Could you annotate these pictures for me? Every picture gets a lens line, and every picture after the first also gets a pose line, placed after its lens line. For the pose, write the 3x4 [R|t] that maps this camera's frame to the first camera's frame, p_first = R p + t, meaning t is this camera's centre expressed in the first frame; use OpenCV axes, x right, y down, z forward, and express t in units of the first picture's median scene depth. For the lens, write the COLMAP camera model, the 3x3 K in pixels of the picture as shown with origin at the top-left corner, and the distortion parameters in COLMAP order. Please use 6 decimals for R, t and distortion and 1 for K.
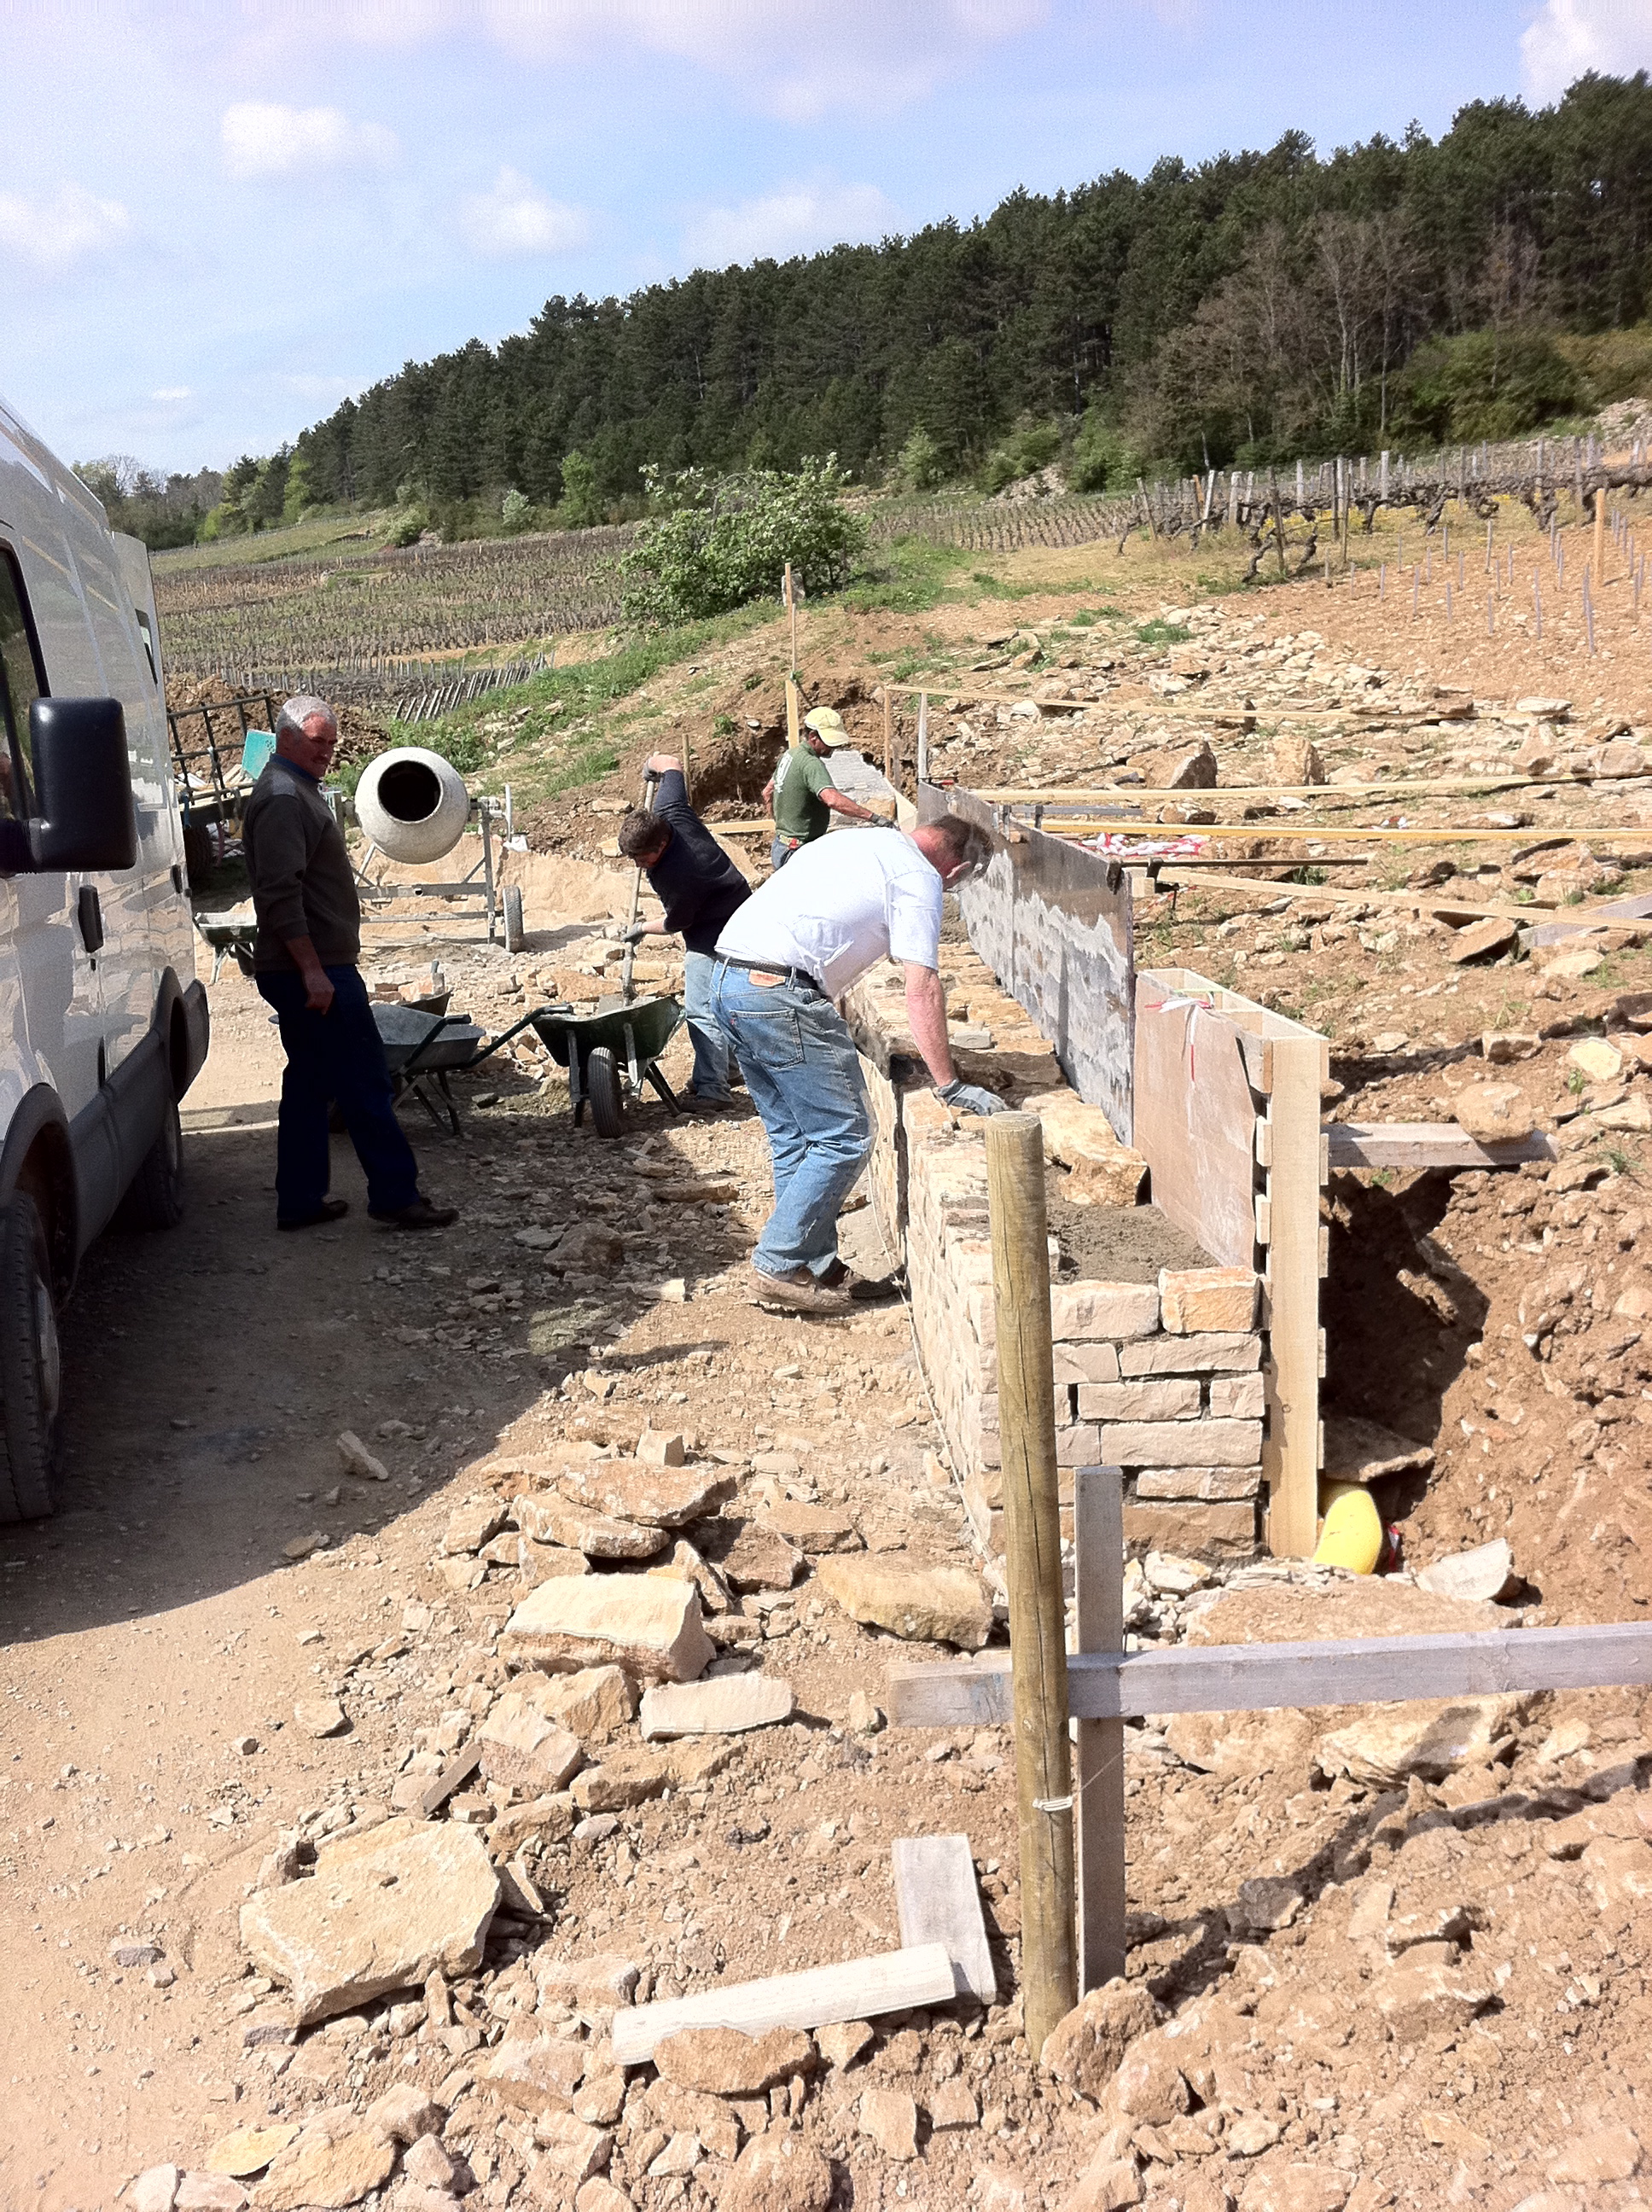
lens RADIAL K [[2026.8, 0, 826.0], [0, 2026.8, 1106.0], [0, 0, 1]] dist [0.152297, -0.382658]
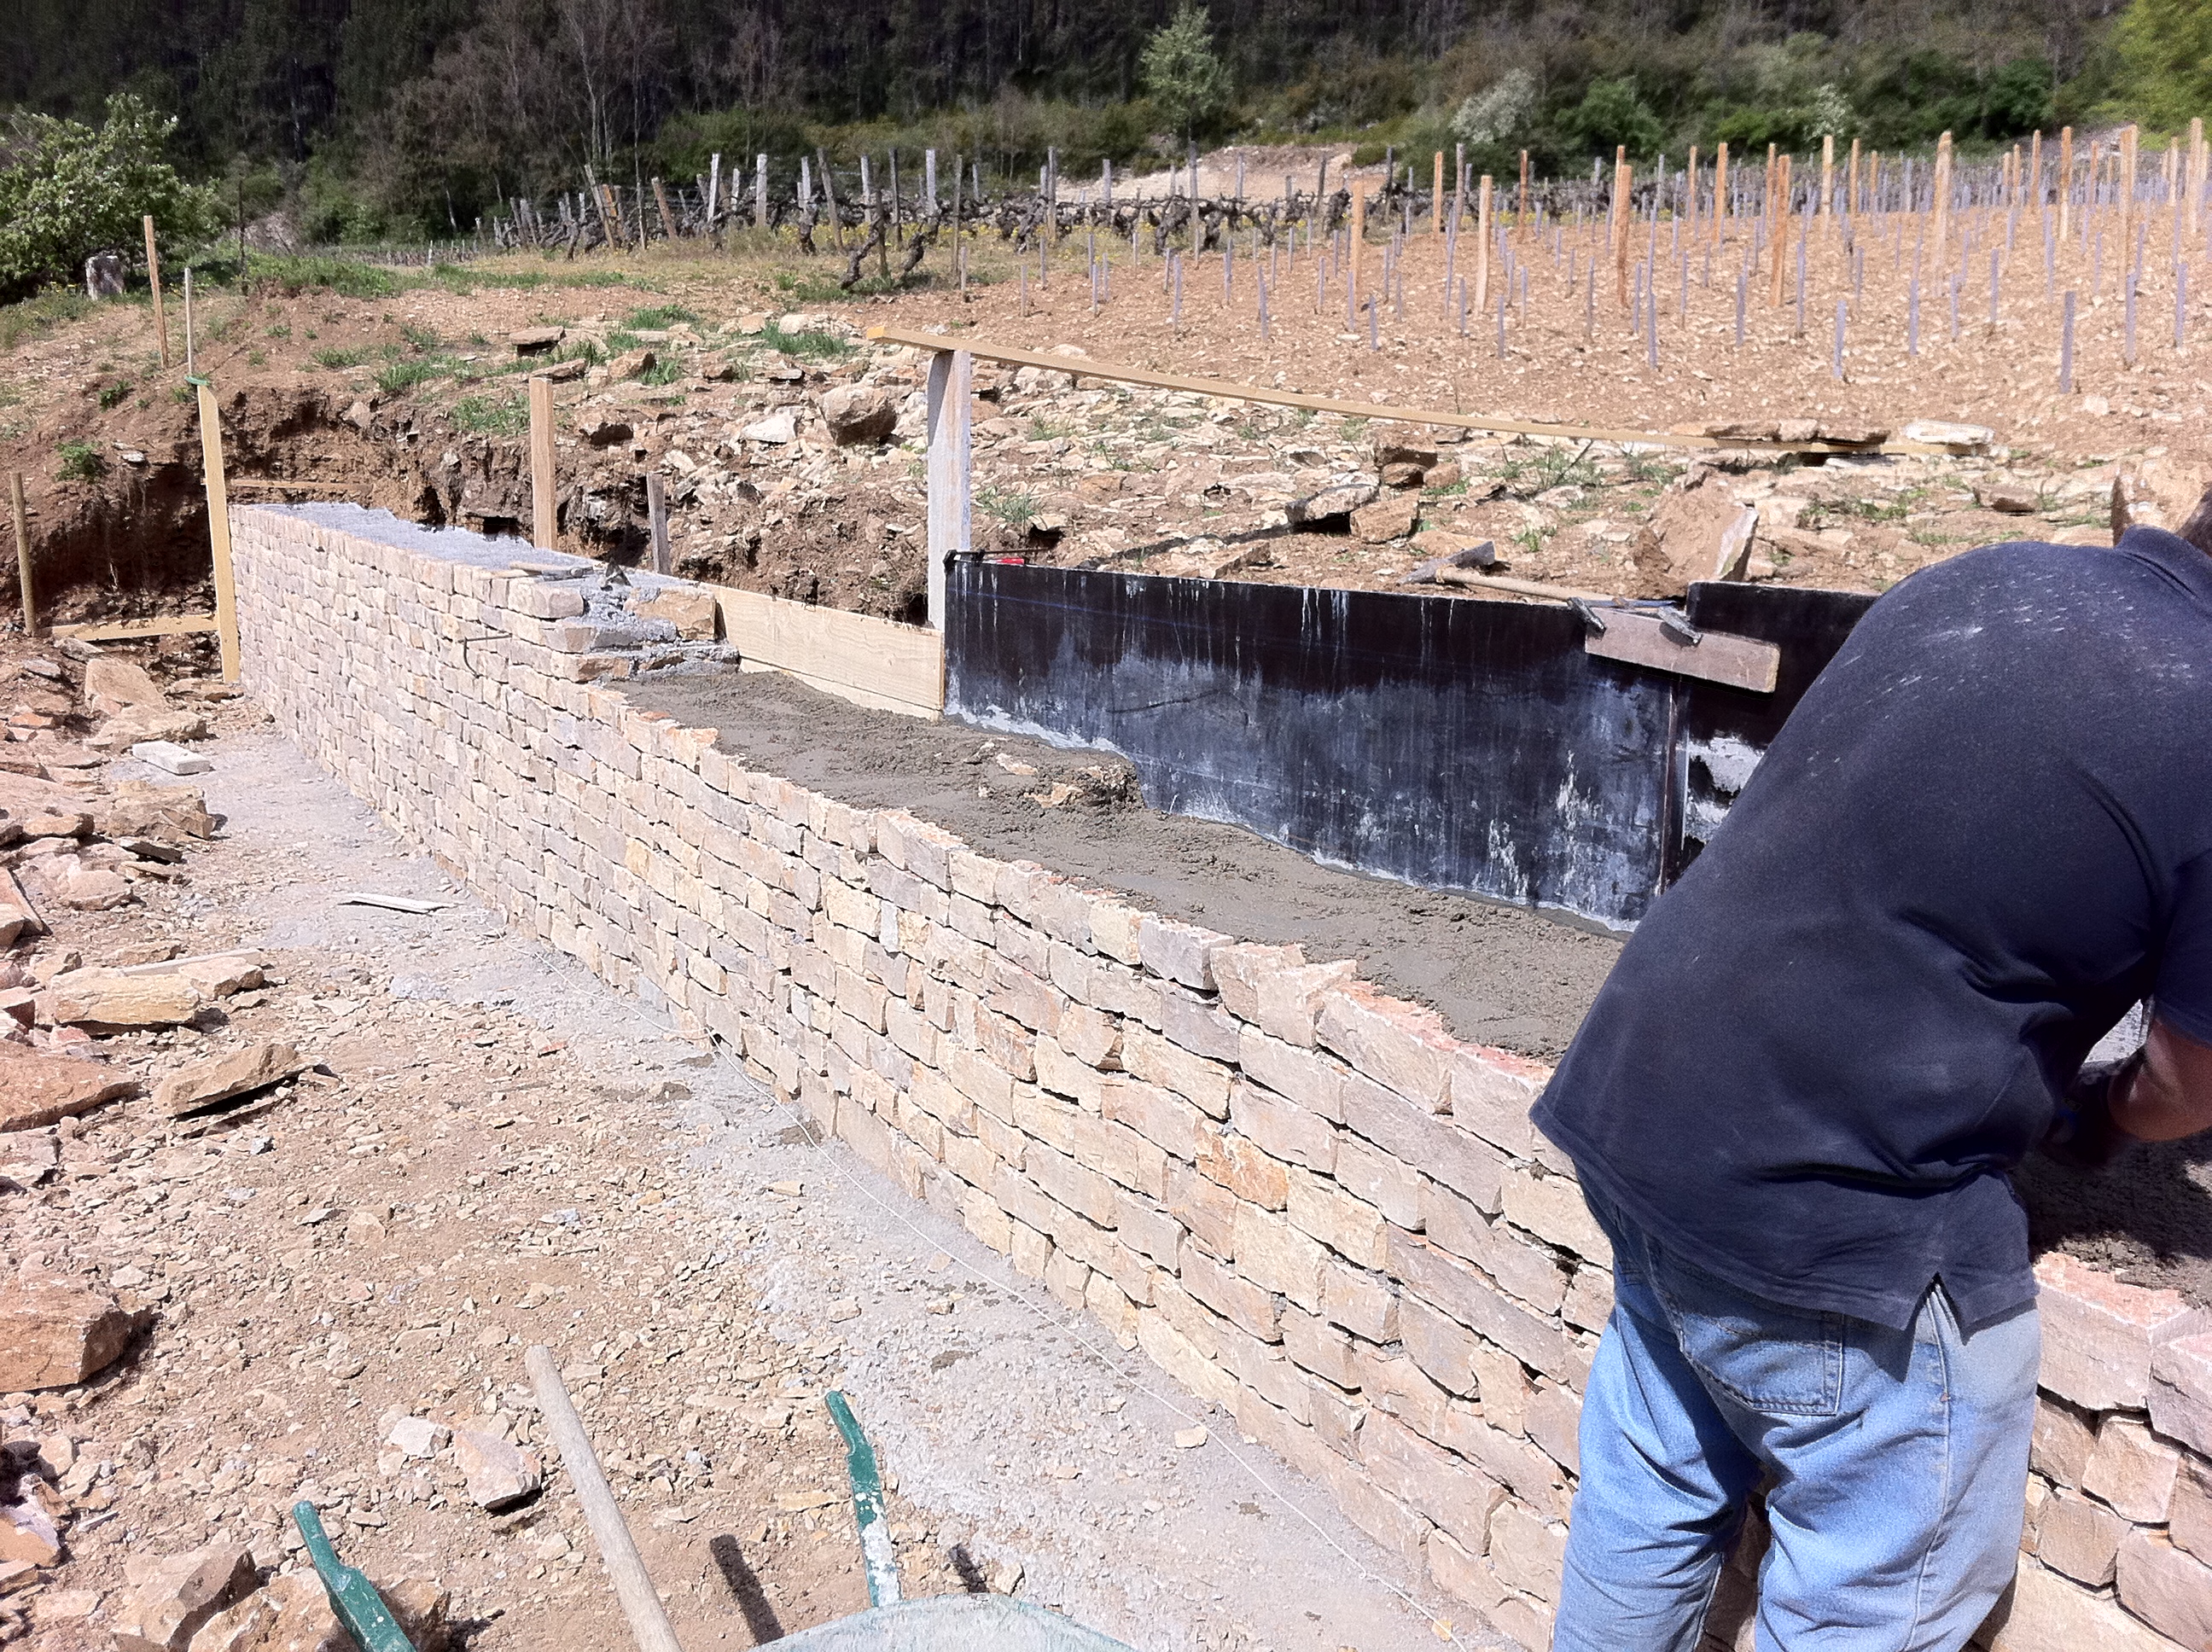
lens RADIAL K [[2026.8, 0, 1062.9], [0, 2026.8, 825.3], [0, 0, 1]] dist [0.152297, -0.382658]
pose [[0.891589, -0.056918, 0.449255, -0.065006], [0.068699, 0.997588, -0.009951, -0.051492], [-0.447605, 0.039735, 0.893348, 0.319535]]
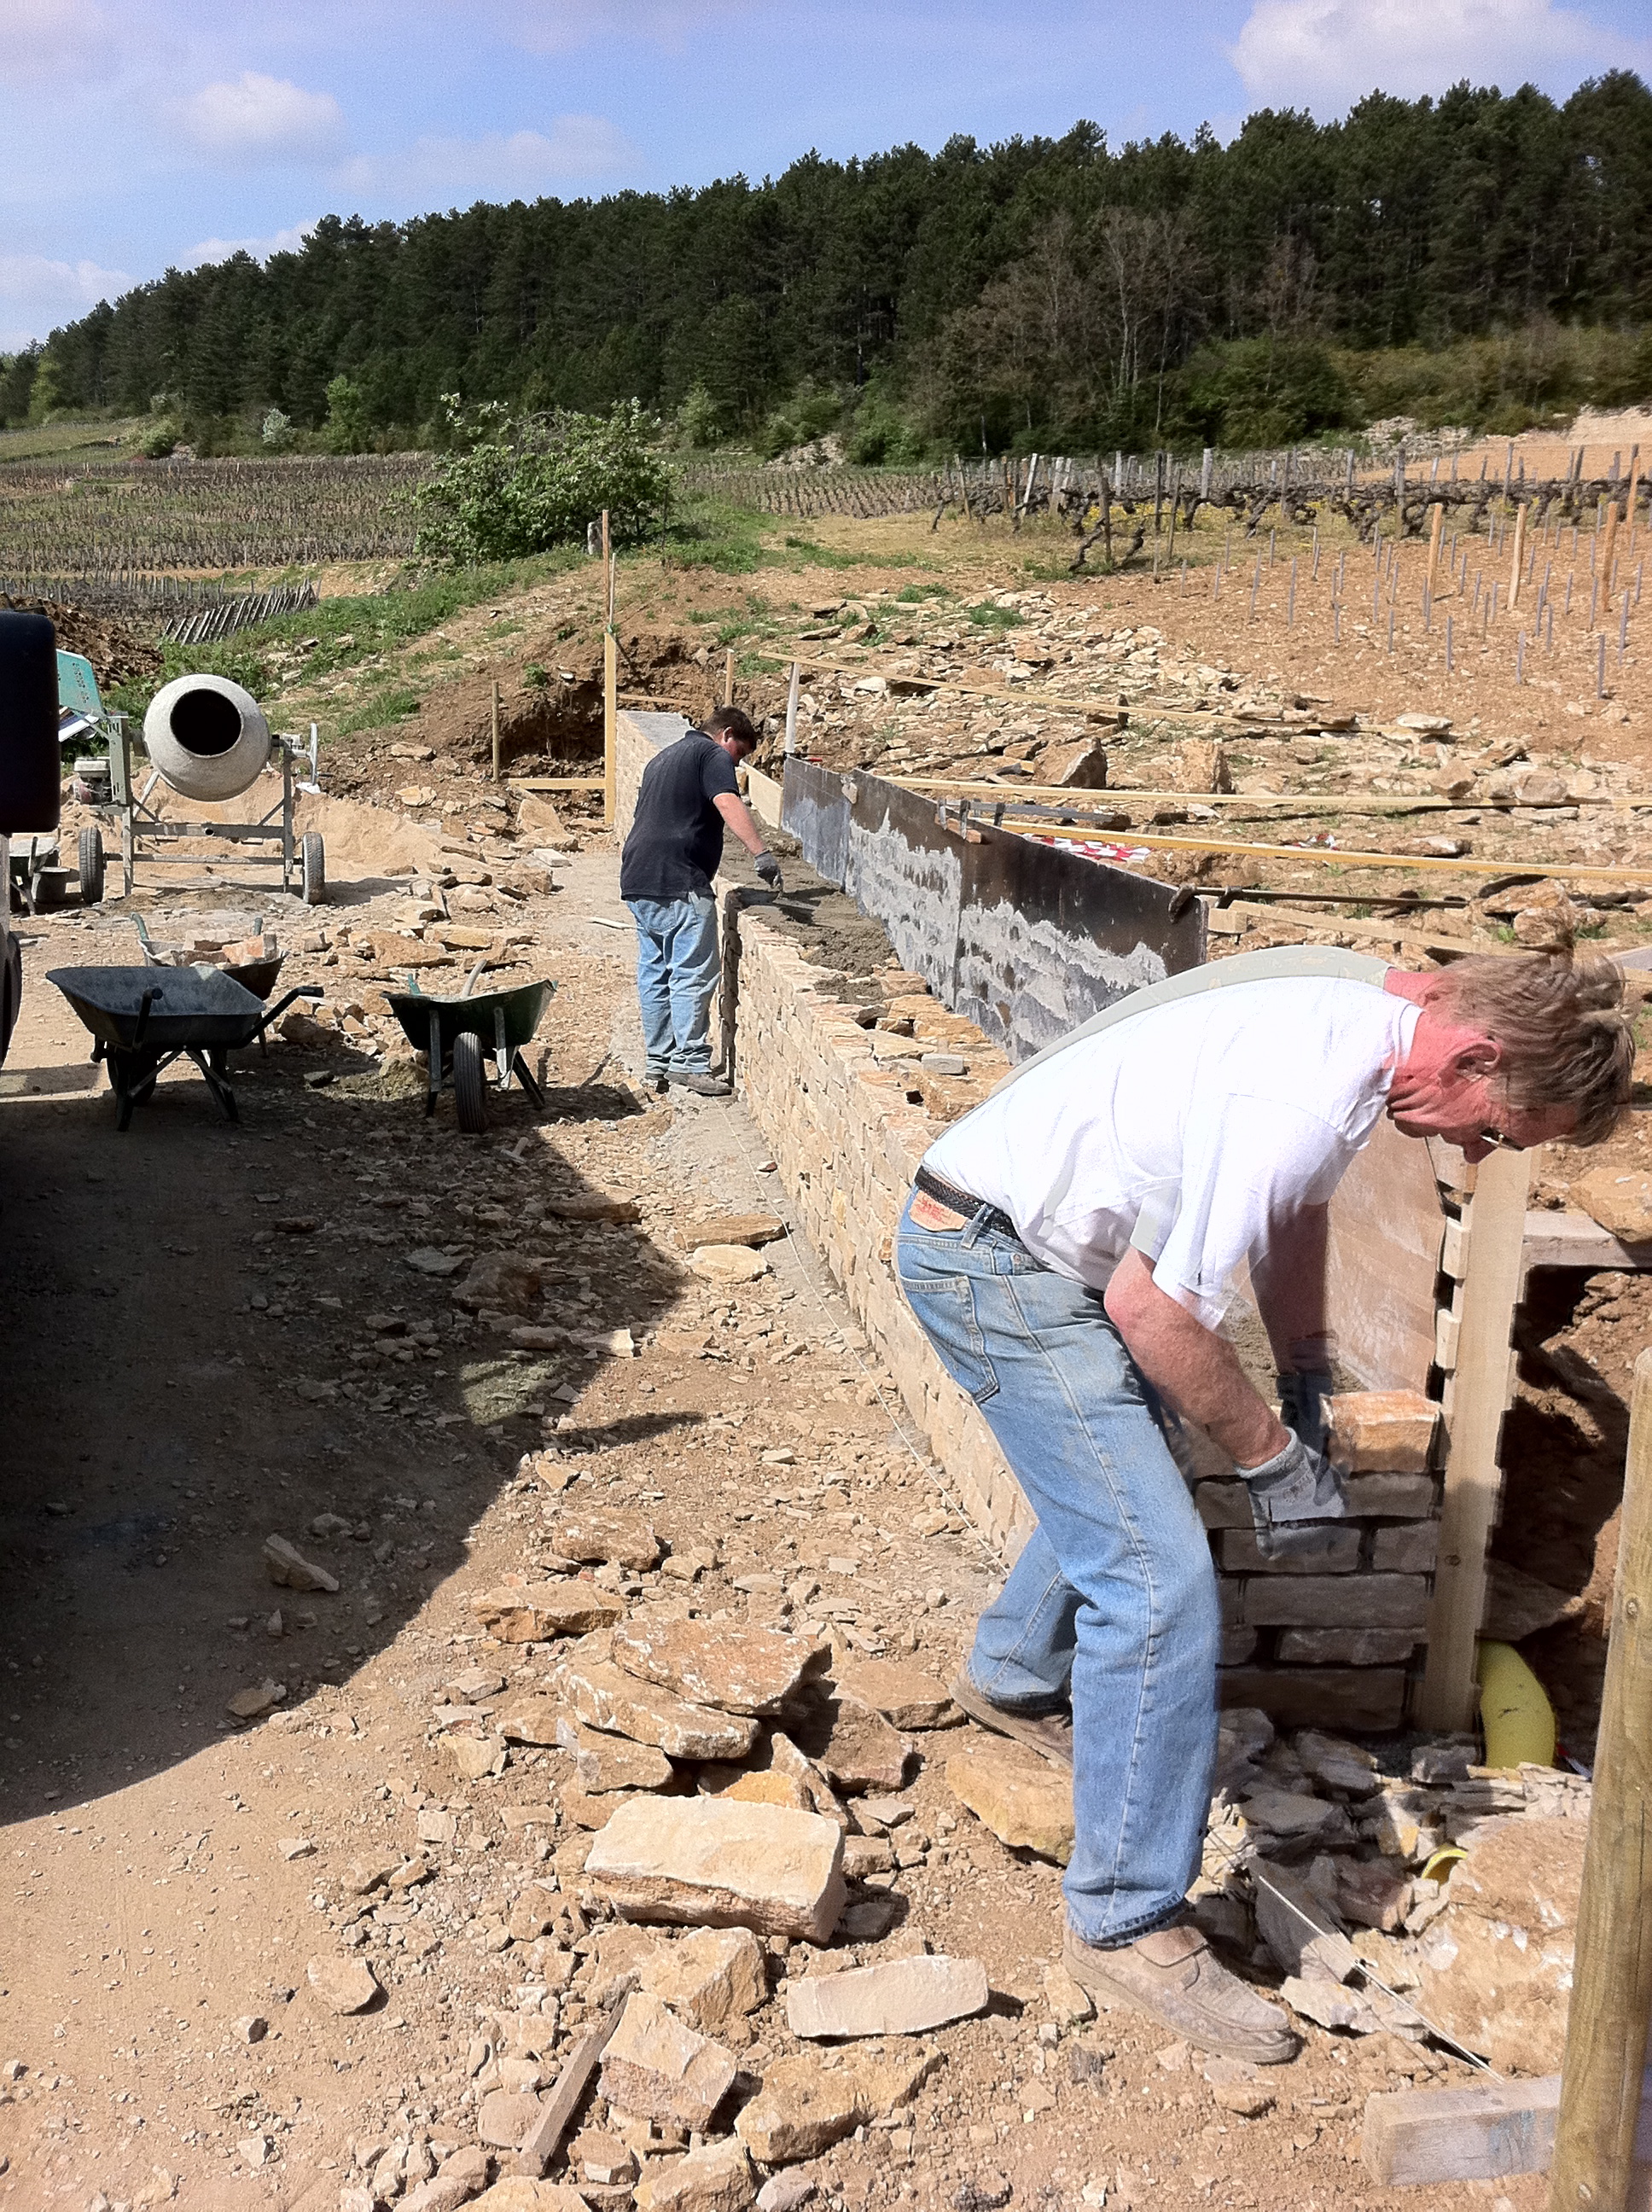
lens RADIAL K [[2026.8, 0, 826.0], [0, 2026.8, 1106.0], [0, 0, 1]] dist [0.152297, -0.382658]
pose [[0.991046, 0.046859, 0.125025, -0.023973], [-0.049123, 0.998679, 0.015083, -0.006575], [-0.124153, -0.021089, 0.992039, 0.030159]]
